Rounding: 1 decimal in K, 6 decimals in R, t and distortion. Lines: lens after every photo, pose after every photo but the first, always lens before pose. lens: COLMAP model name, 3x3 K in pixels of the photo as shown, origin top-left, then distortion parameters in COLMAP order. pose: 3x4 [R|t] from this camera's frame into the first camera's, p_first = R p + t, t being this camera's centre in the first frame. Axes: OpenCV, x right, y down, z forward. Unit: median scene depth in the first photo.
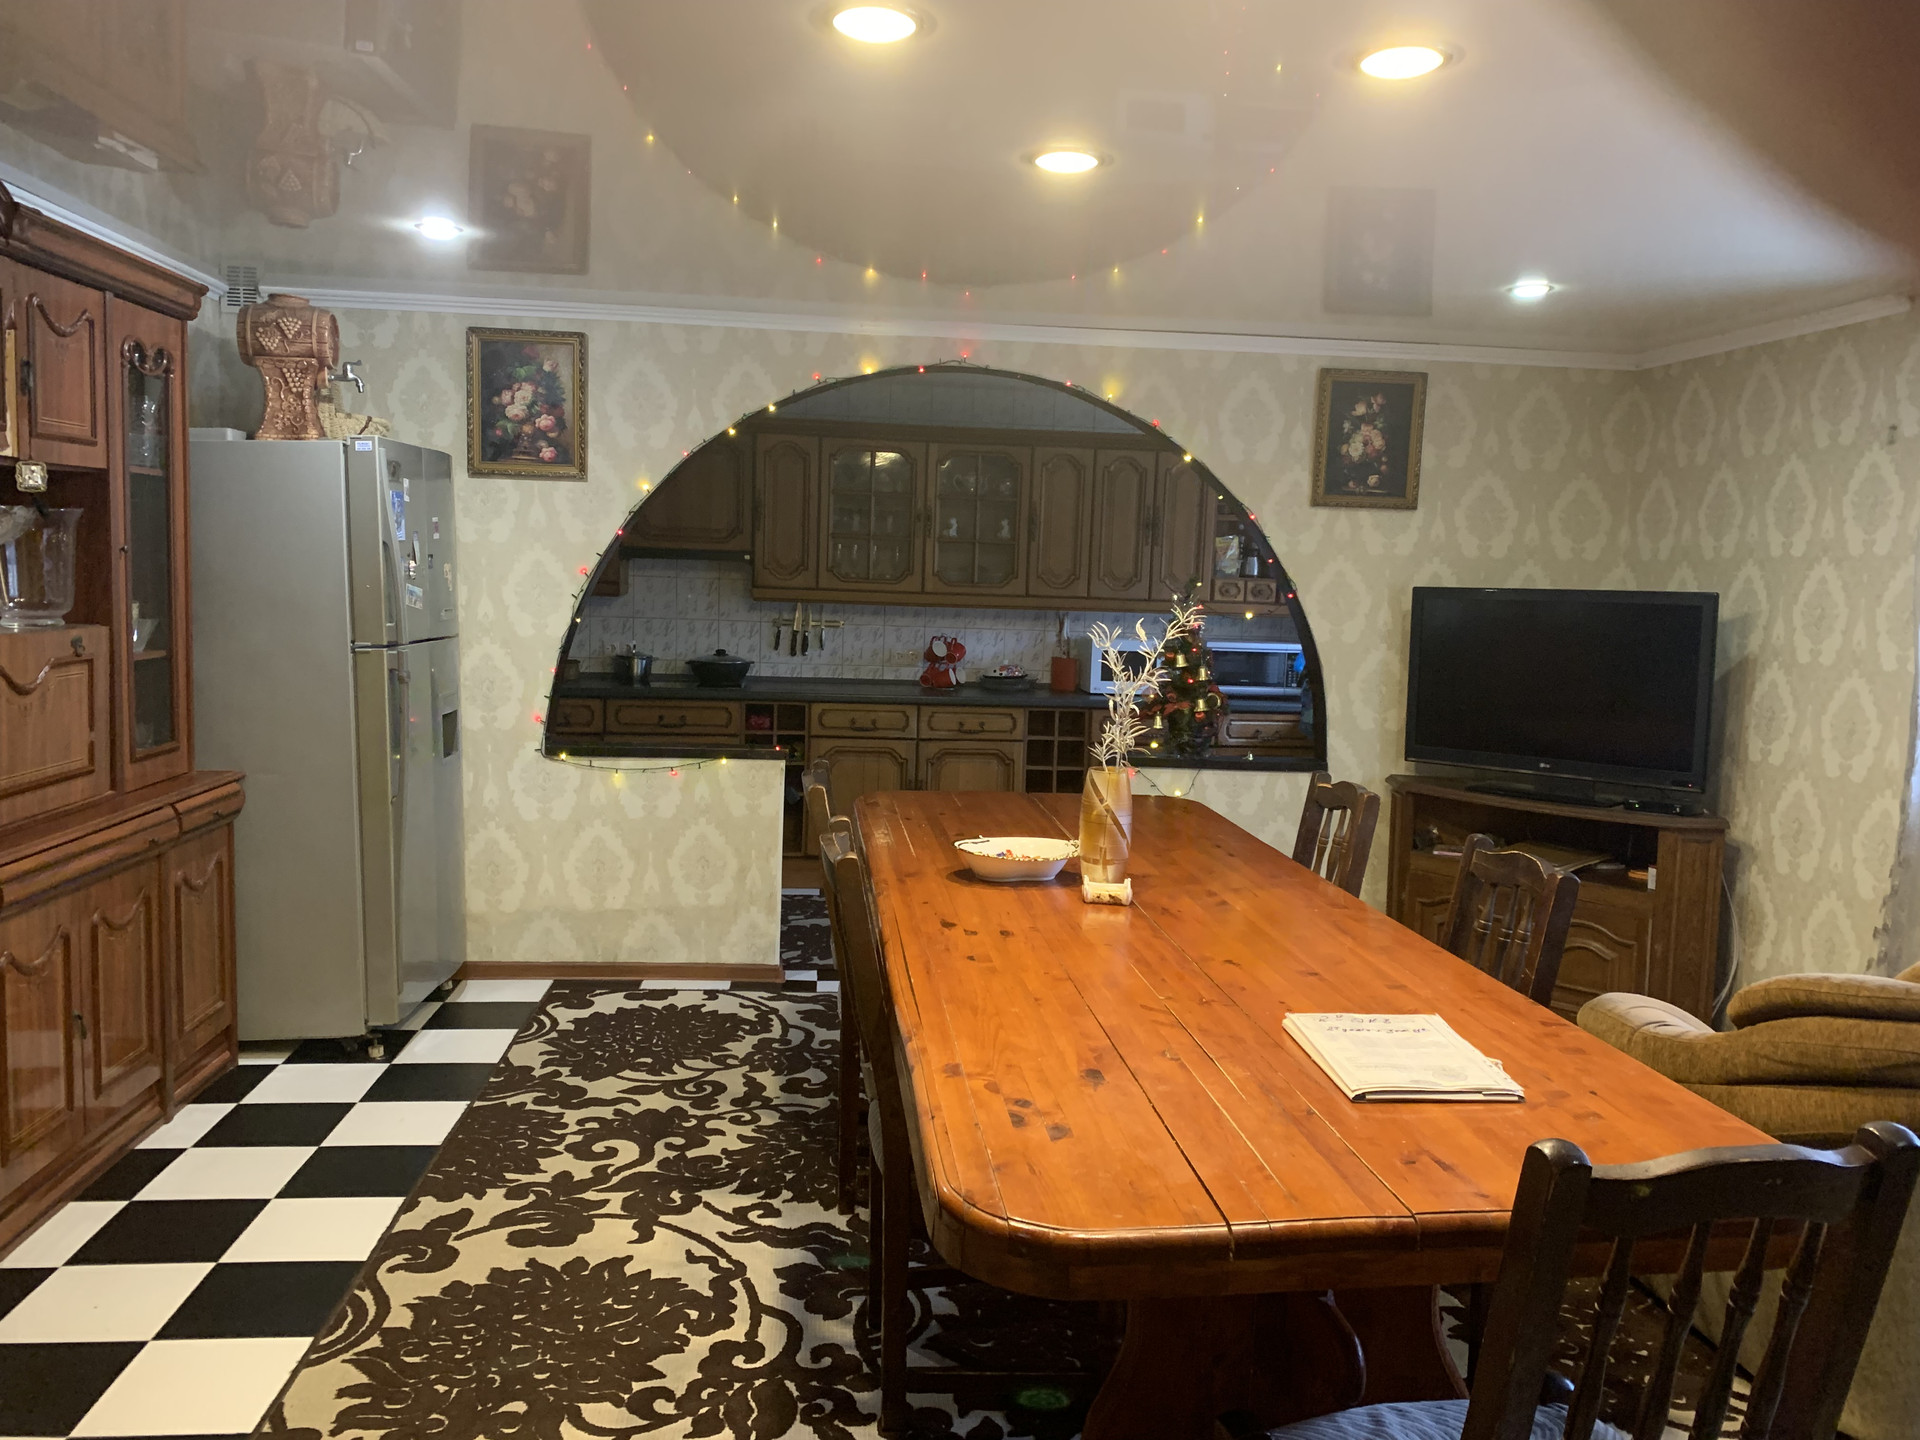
lens RADIAL K [[1447.5, 0, 960.1], [0, 1447.5, 679.5], [0, 0, 1]] dist [0.151653, -0.326685]
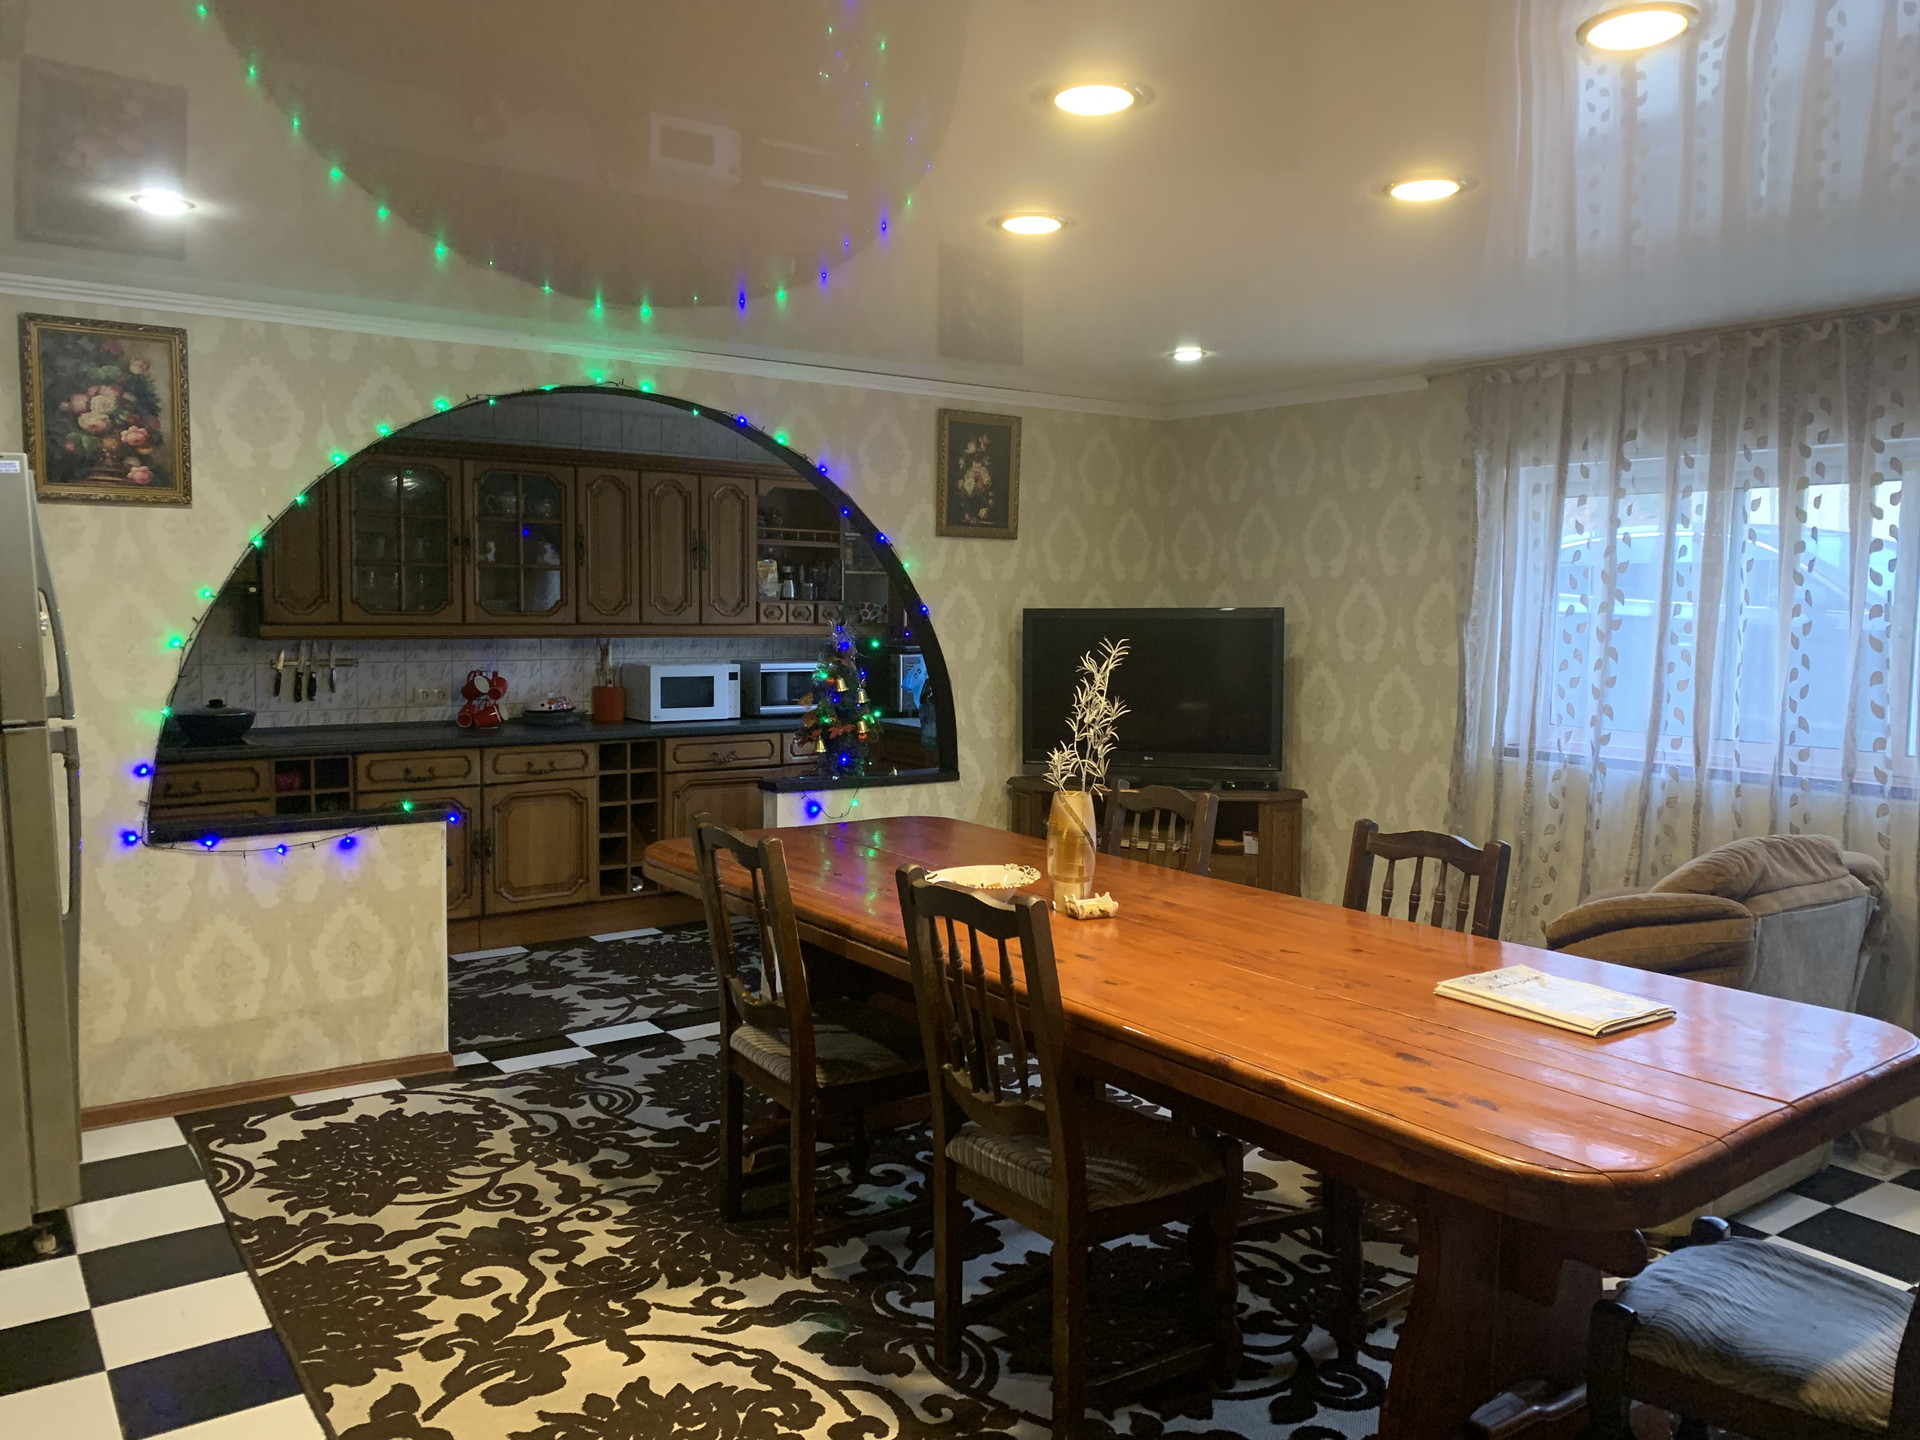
lens RADIAL K [[1455.8, 0, 960.9], [0, 1455.8, 669.6], [0, 0, 1]] dist [0.054899, -0.061508]
pose [[0.866242, -0.048080, 0.497306, -0.296862], [0.054890, 0.998492, 0.000923, -0.020851], [-0.496601, 0.026497, 0.867575, 0.064012]]
